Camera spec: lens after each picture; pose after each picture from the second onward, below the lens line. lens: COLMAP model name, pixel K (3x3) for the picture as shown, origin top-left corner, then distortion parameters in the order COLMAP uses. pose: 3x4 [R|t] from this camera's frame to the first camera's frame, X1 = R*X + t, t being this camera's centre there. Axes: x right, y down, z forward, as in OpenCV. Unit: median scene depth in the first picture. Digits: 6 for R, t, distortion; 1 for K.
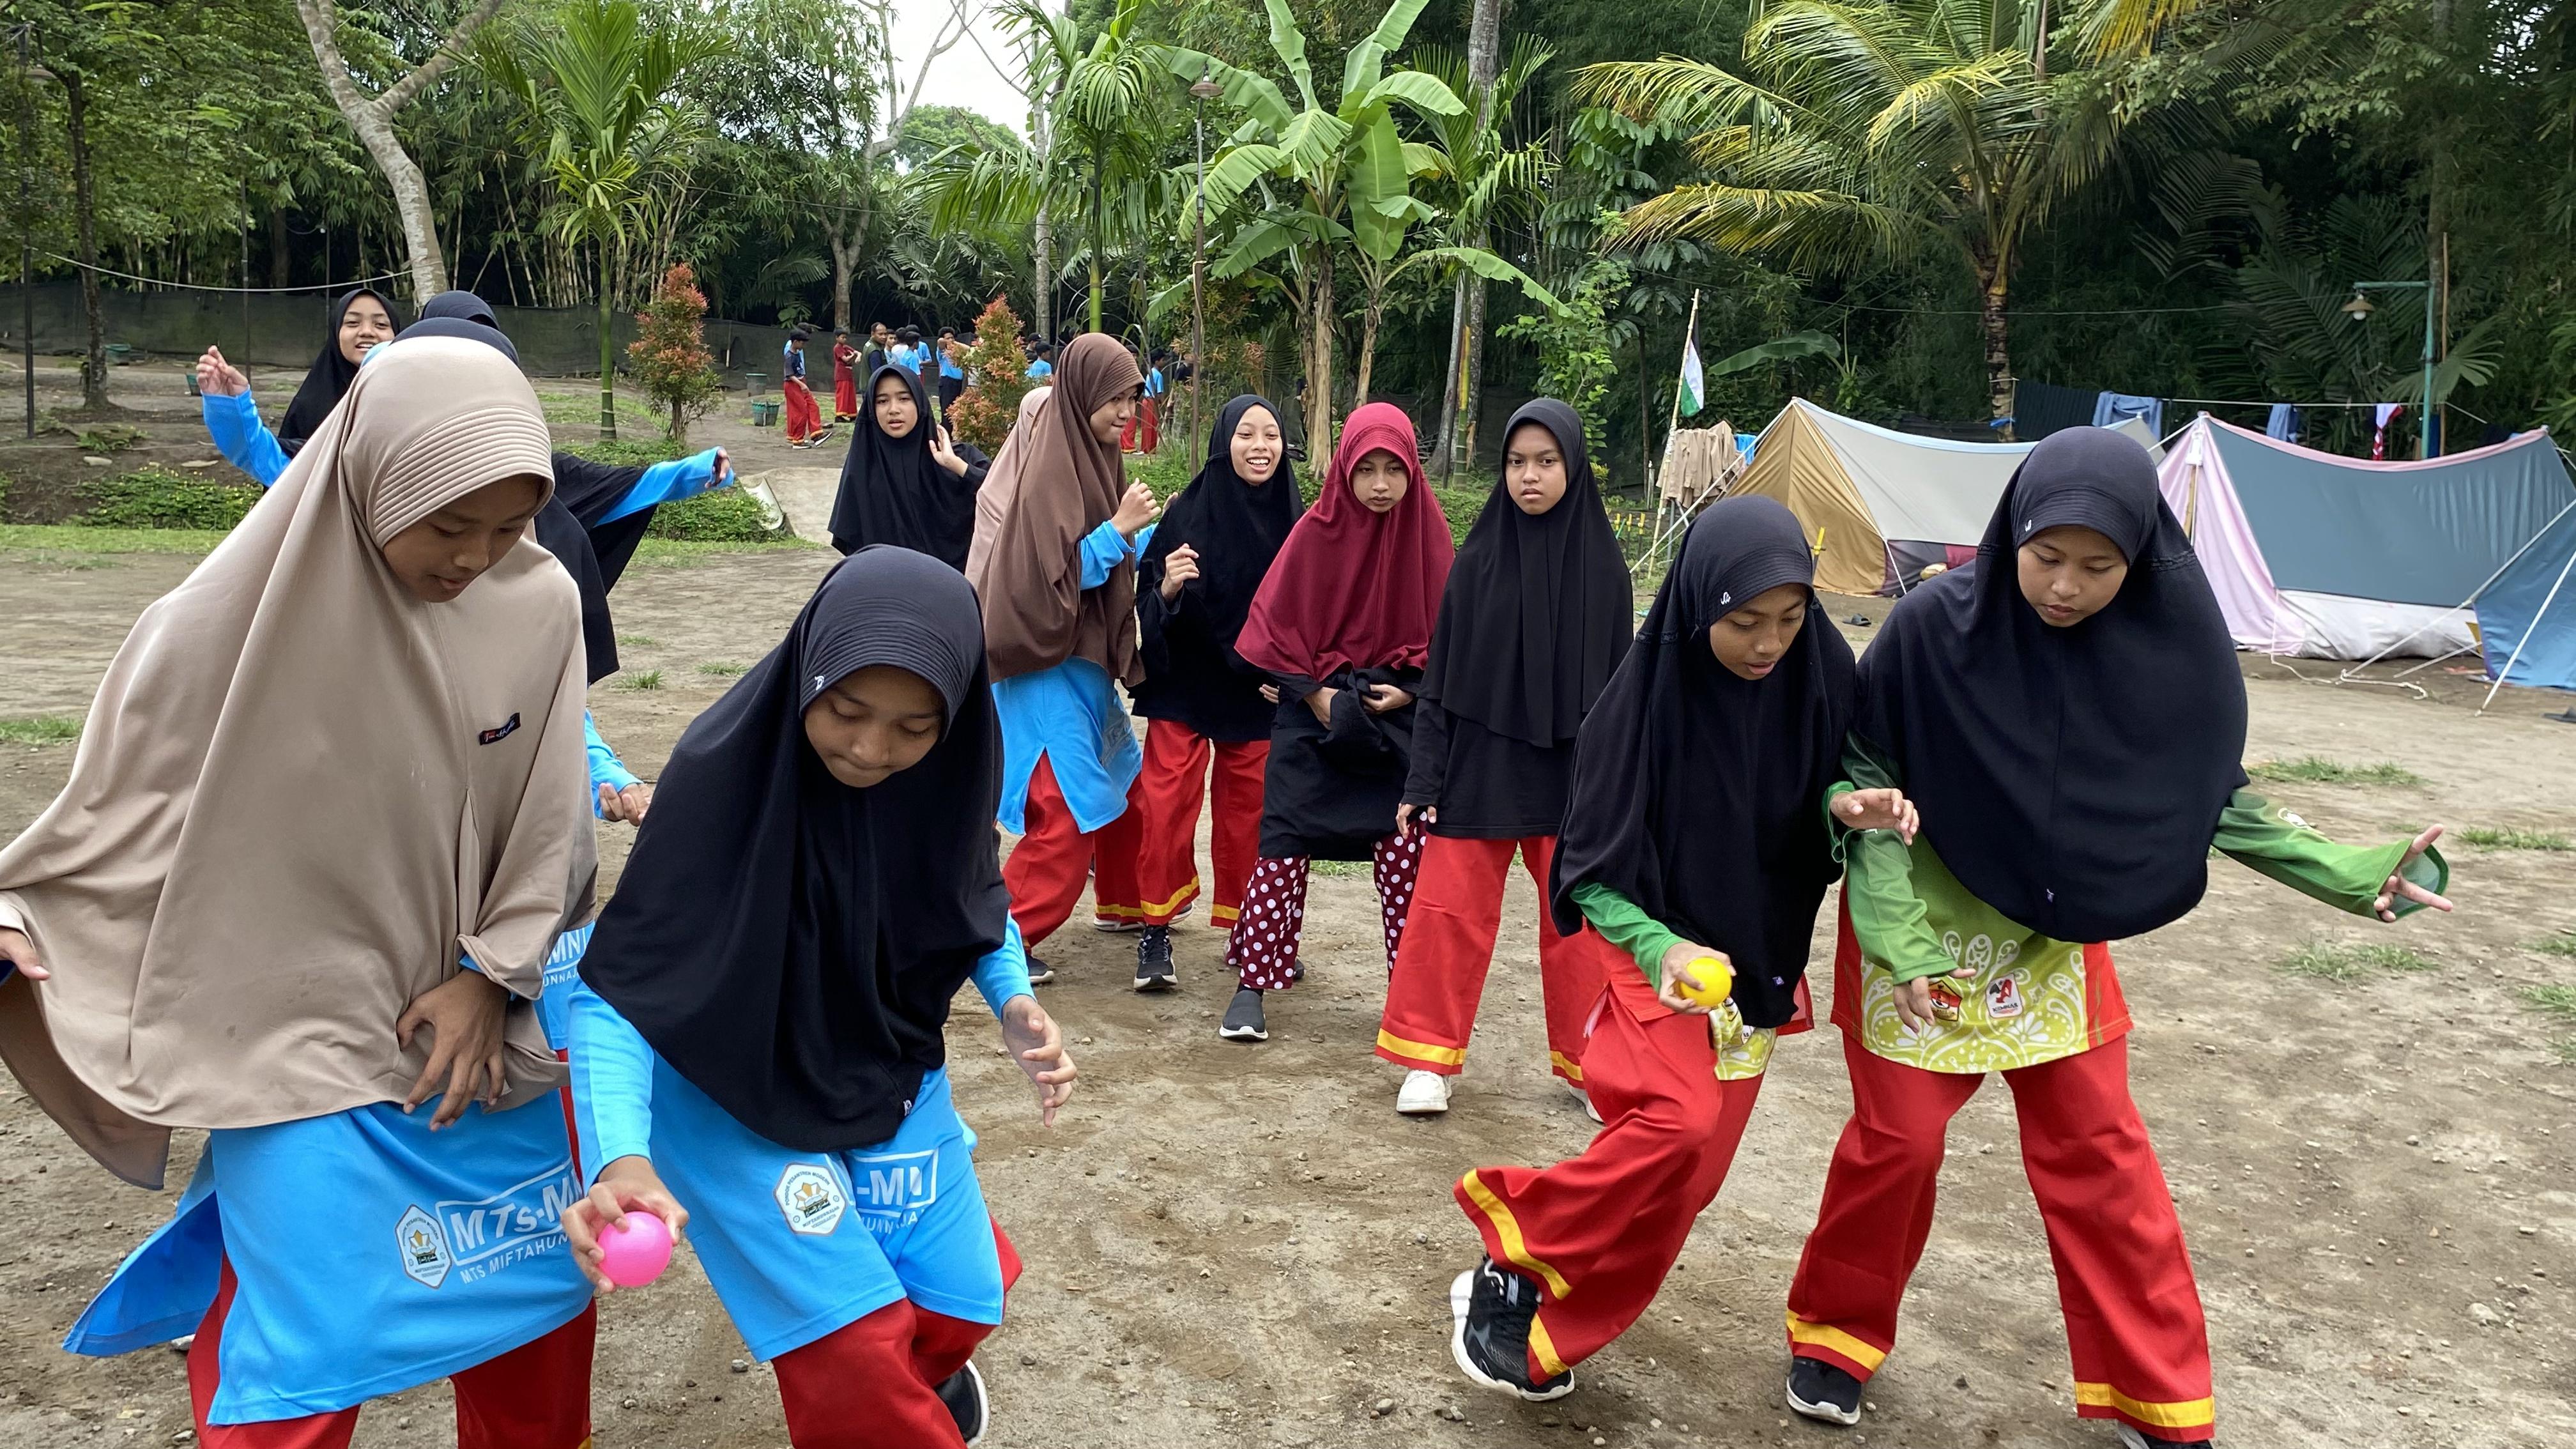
lens RADIAL K [[2269.5, 0, 1286.8], [0, 2269.5, 723.3], [0, 0, 1]] dist [0.002192, 0.000921]
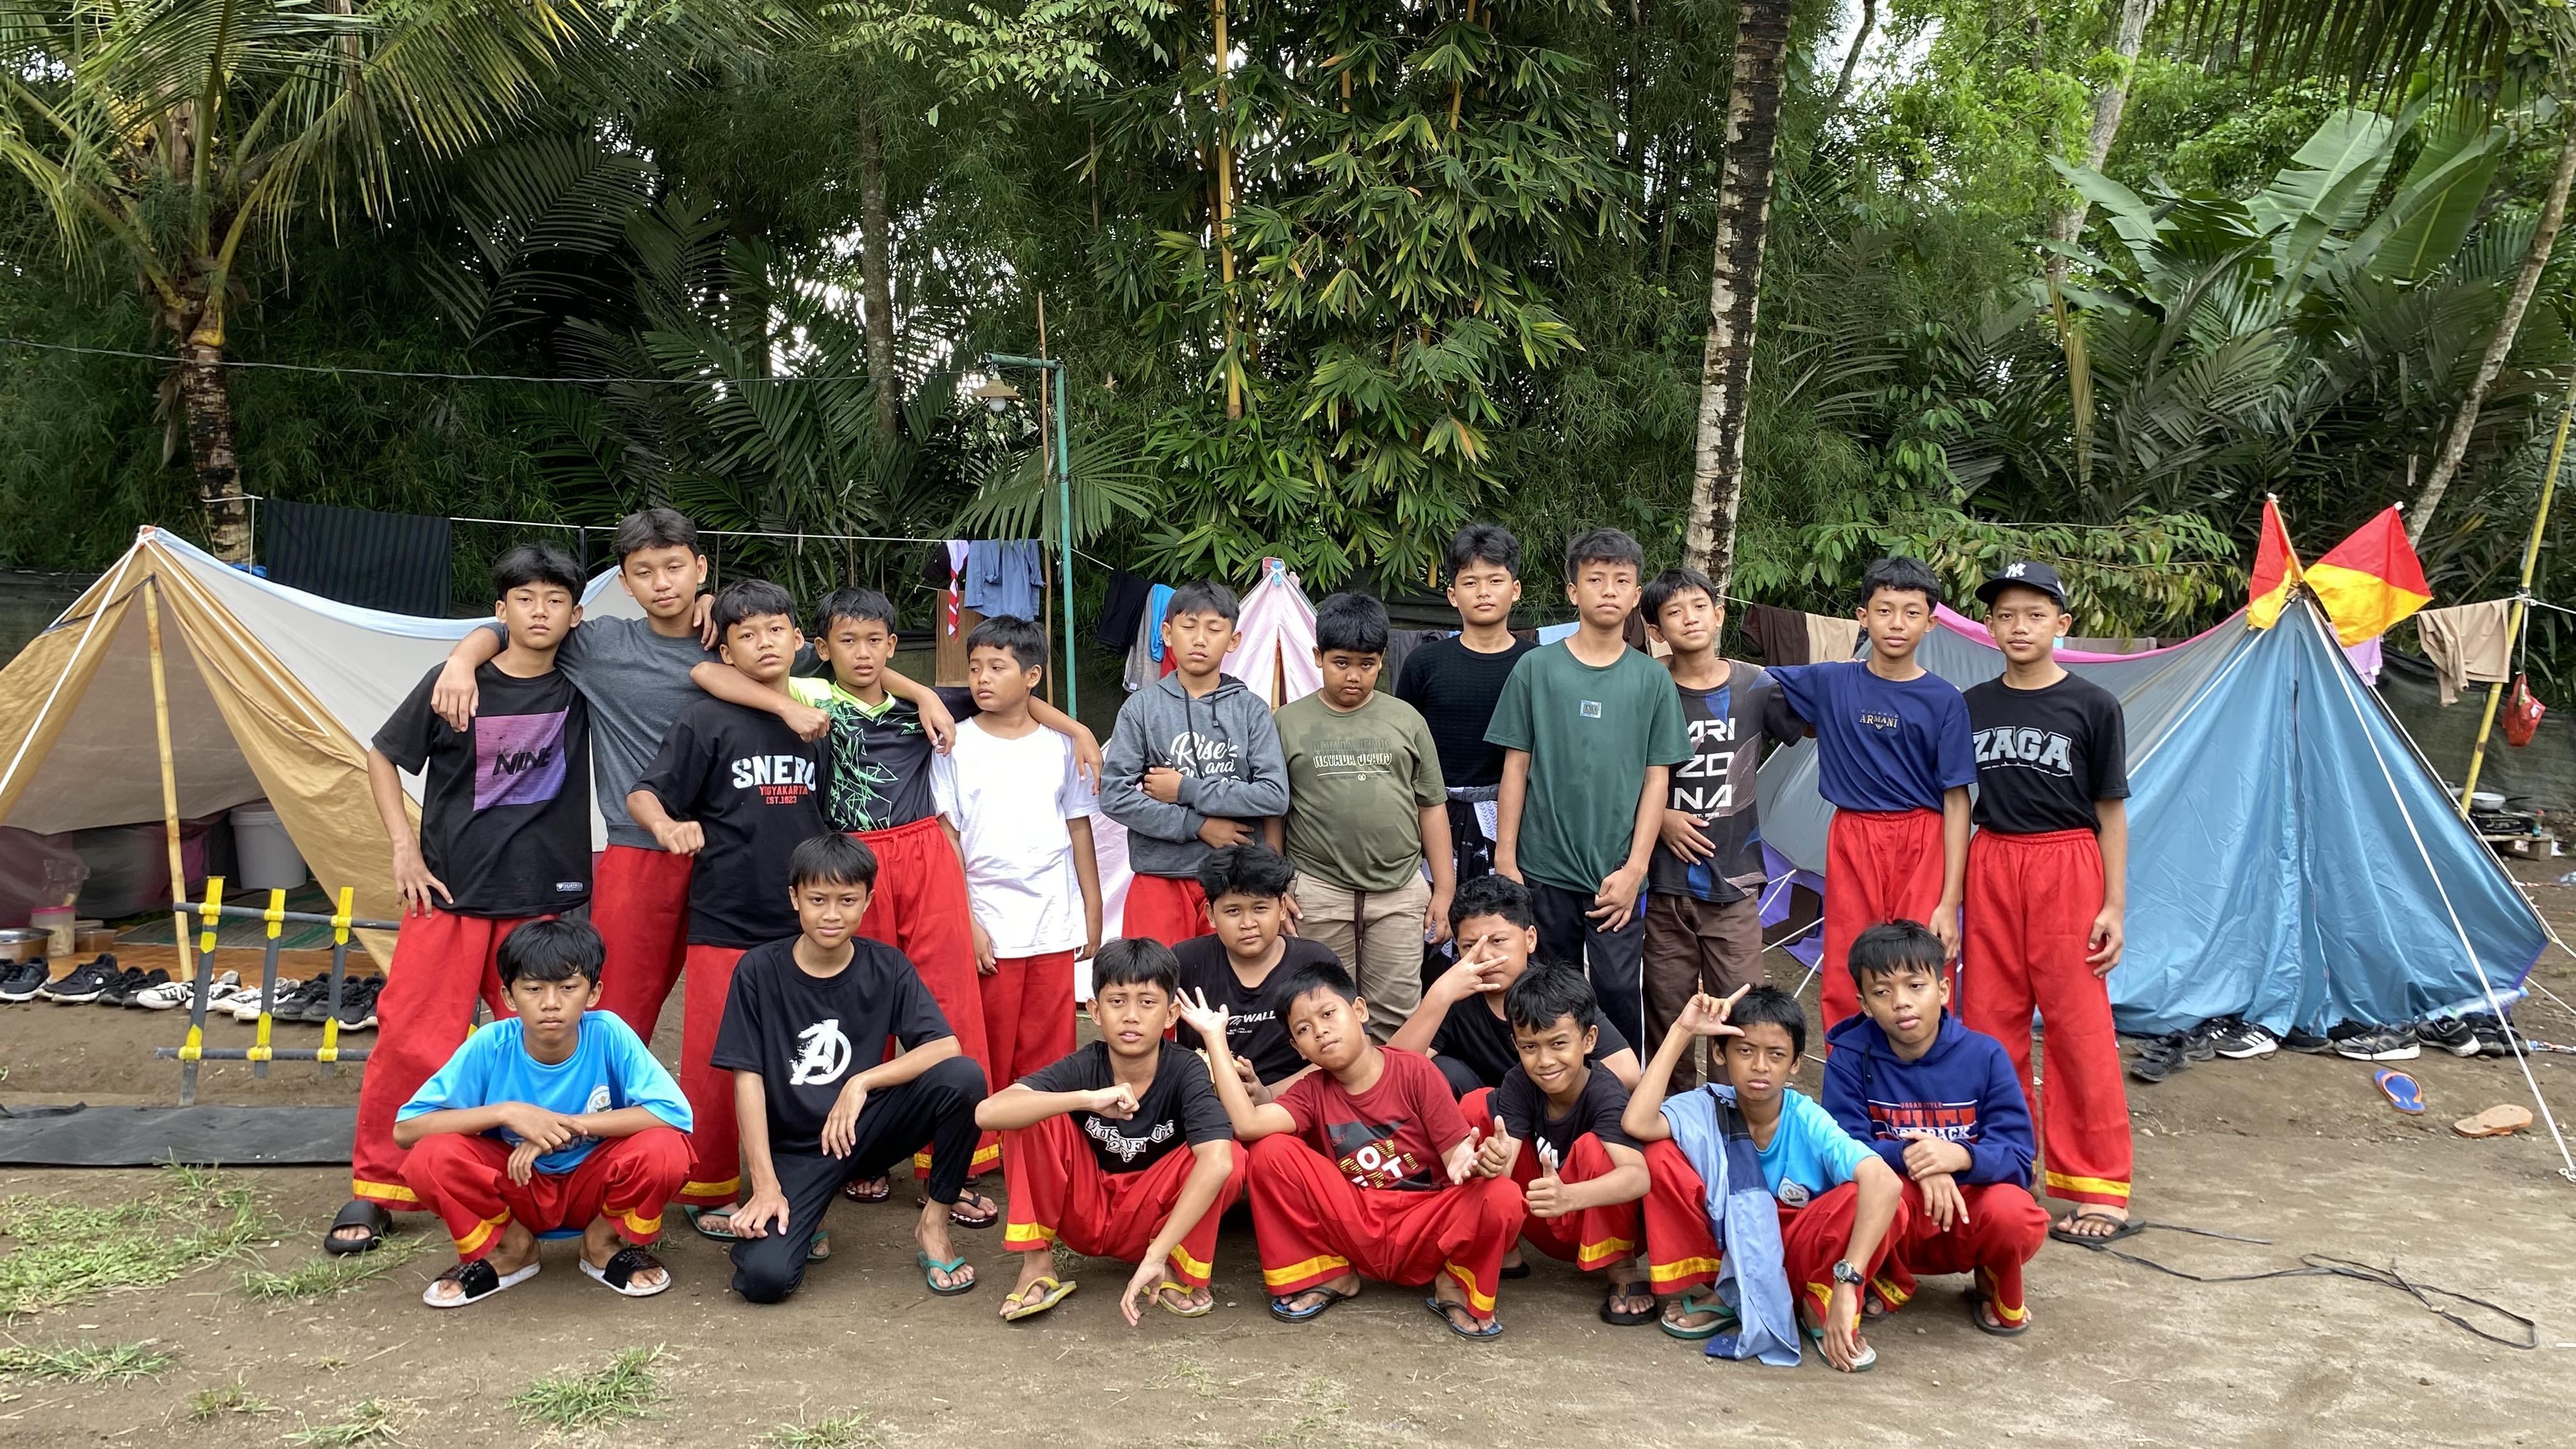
lens RADIAL K [[1932.7, 0, 1287.2], [0, 1932.7, 728.0], [0, 0, 1]] dist [-0.009534, -0.002926]
pose [[0.467343, -0.086852, 0.879799, 0.015547], [0.123330, 0.991837, 0.032400, -0.079291], [-0.875431, 0.093364, 0.474240, 0.557922]]
